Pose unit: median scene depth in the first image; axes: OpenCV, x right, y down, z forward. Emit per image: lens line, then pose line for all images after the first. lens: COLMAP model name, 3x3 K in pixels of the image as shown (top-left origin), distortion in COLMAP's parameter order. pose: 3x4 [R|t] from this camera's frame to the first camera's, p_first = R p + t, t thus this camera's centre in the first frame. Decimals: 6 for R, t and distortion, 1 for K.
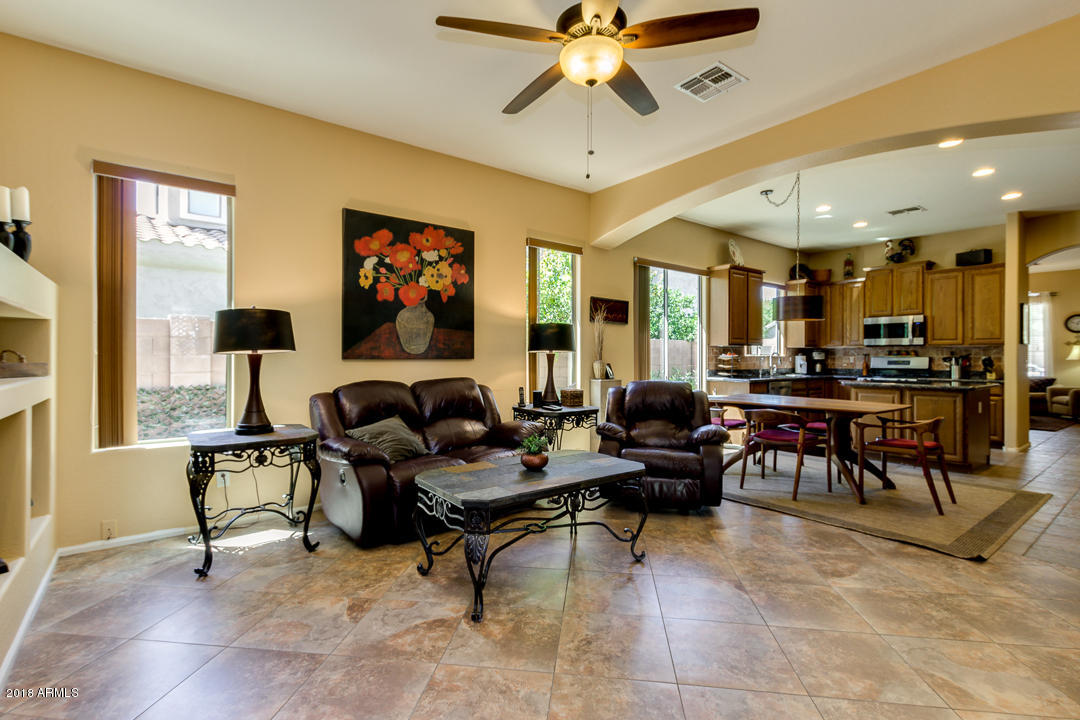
lens RADIAL K [[496.1, 0, 529.9], [0, 496.1, 354.5], [0, 0, 1]] dist [0.008315, -0.003669]
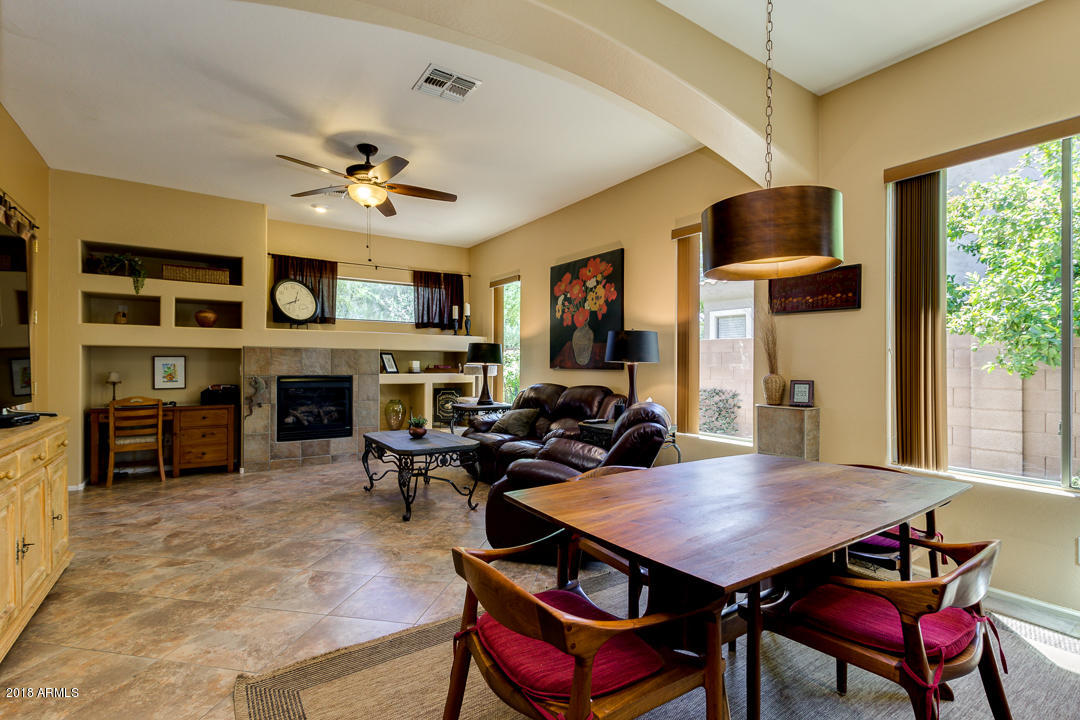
lens RADIAL K [[496.1, 0, 536.5], [0, 496.1, 363.3], [0, 0, 1]] dist [0.008315, -0.003669]
pose [[-0.051813, -0.004862, -0.998645, 0.652832], [-0.002302, 0.999986, -0.004749, 0.000564], [0.998654, 0.002053, -0.051824, 0.606630]]
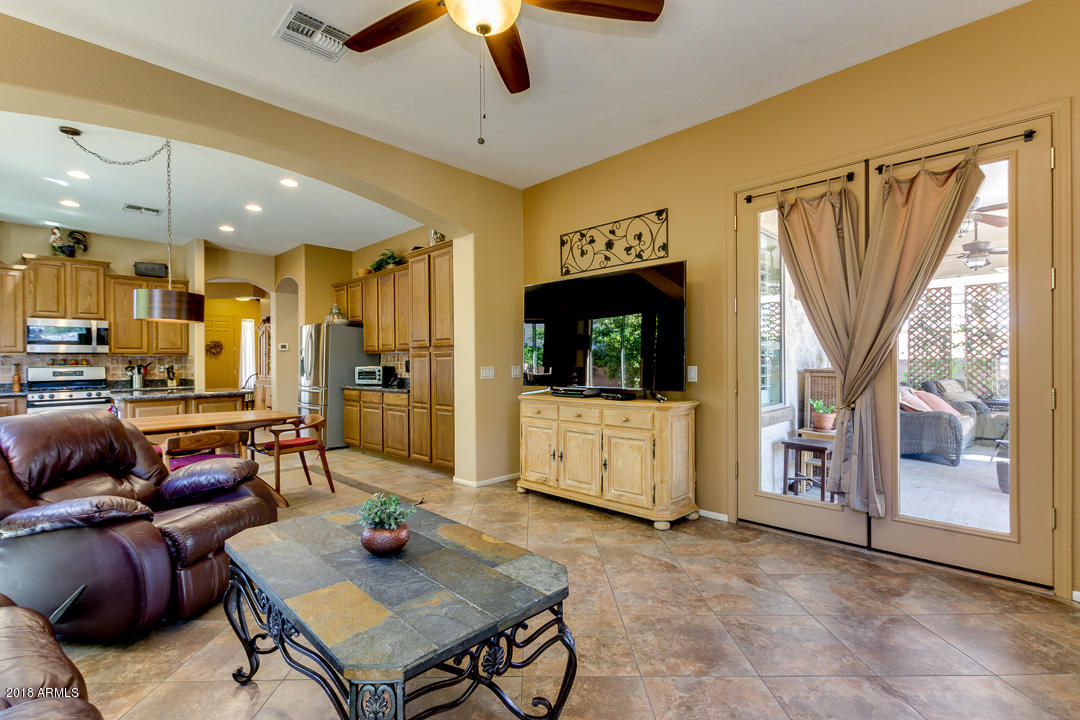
lens RADIAL K [[496.1, 0, 537.6], [0, 496.1, 362.5], [0, 0, 1]] dist [0.008315, -0.003669]
pose [[-0.147622, -0.002347, 0.989041, -0.255525], [0.006538, 0.999973, 0.003348, 0.000025], [-0.989022, 0.006961, -0.147603, 0.376875]]
